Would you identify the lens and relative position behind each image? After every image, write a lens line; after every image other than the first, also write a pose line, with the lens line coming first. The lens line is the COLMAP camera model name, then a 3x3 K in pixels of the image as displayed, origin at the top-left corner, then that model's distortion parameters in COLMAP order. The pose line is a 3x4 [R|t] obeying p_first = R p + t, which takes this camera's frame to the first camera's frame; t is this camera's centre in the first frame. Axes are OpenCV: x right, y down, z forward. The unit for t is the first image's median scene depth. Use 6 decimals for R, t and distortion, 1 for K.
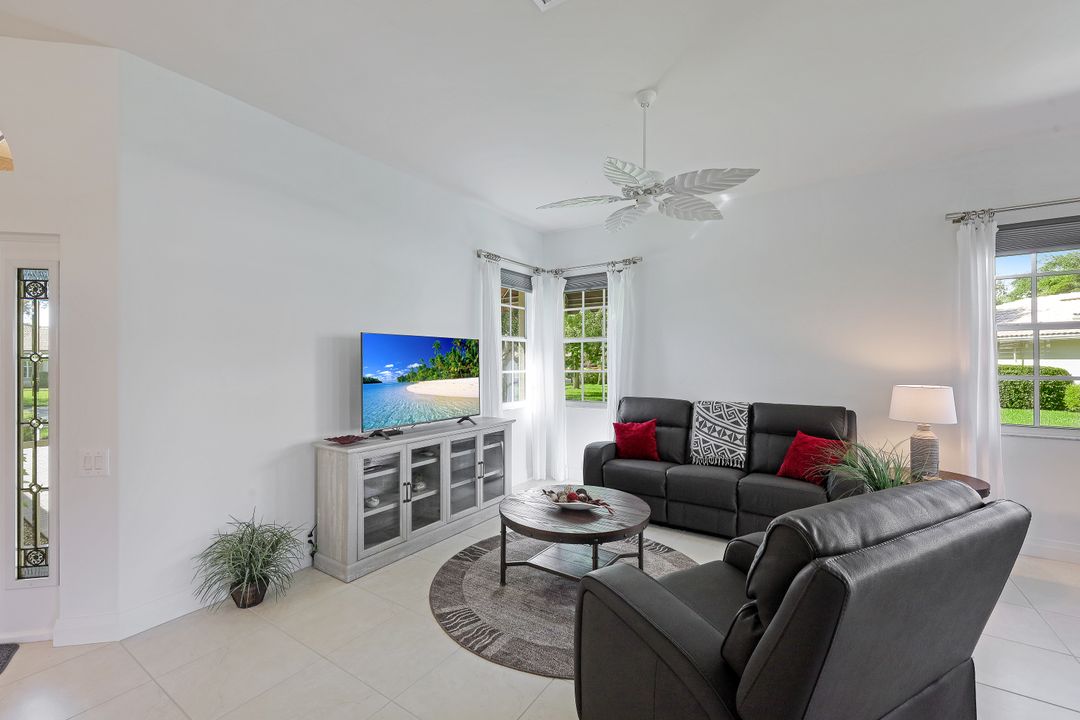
lens RADIAL K [[446.6, 0, 539.8], [0, 446.6, 360.8], [0, 0, 1]] dist [0.000528, -0.000014]
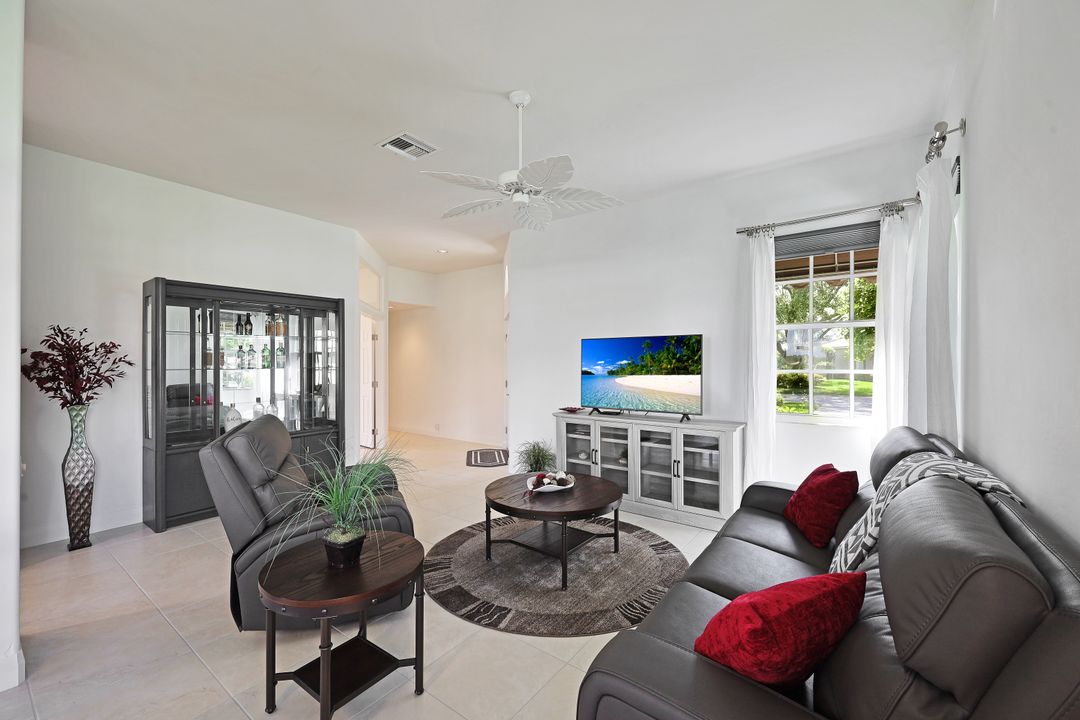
lens RADIAL K [[437.5, 0, 540.0], [0, 437.5, 360.0], [0, 0, 1]] dist [0.000526, -0.000111]
pose [[-0.056216, -0.001494, -0.998418, 0.885768], [0.008885, 0.999959, -0.001996, 0.004192], [0.998379, -0.008983, -0.056200, 0.787746]]
